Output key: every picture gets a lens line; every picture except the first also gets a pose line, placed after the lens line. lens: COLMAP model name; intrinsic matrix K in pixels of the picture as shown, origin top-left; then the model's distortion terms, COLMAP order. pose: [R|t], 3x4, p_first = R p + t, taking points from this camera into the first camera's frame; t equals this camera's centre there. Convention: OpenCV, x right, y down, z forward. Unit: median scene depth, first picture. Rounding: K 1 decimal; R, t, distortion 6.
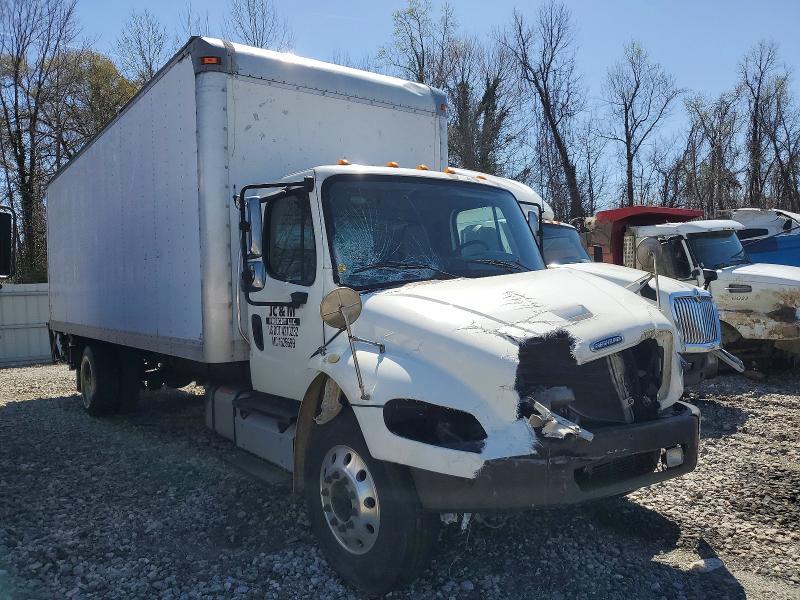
lens RADIAL K [[624.3, 0, 400.9], [0, 624.3, 302.0], [0, 0, 1]] dist [0.062583, -0.021861]
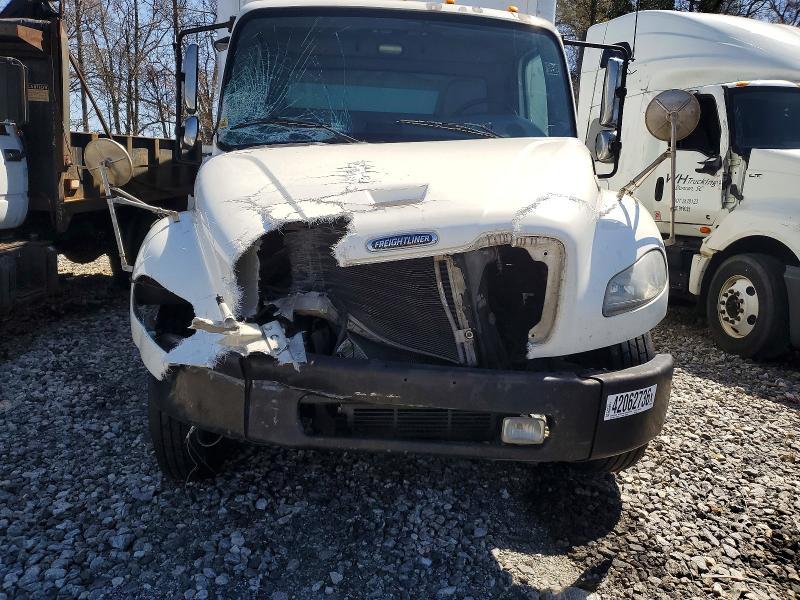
lens RADIAL K [[624.3, 0, 400.0], [0, 624.3, 296.2], [0, 0, 1]] dist [0.062583, -0.021861]
pose [[0.842462, 0.166091, -0.512515, 0.579981], [-0.076103, 0.978442, 0.191987, -0.005491], [0.533354, -0.122737, 0.836941, 0.367948]]
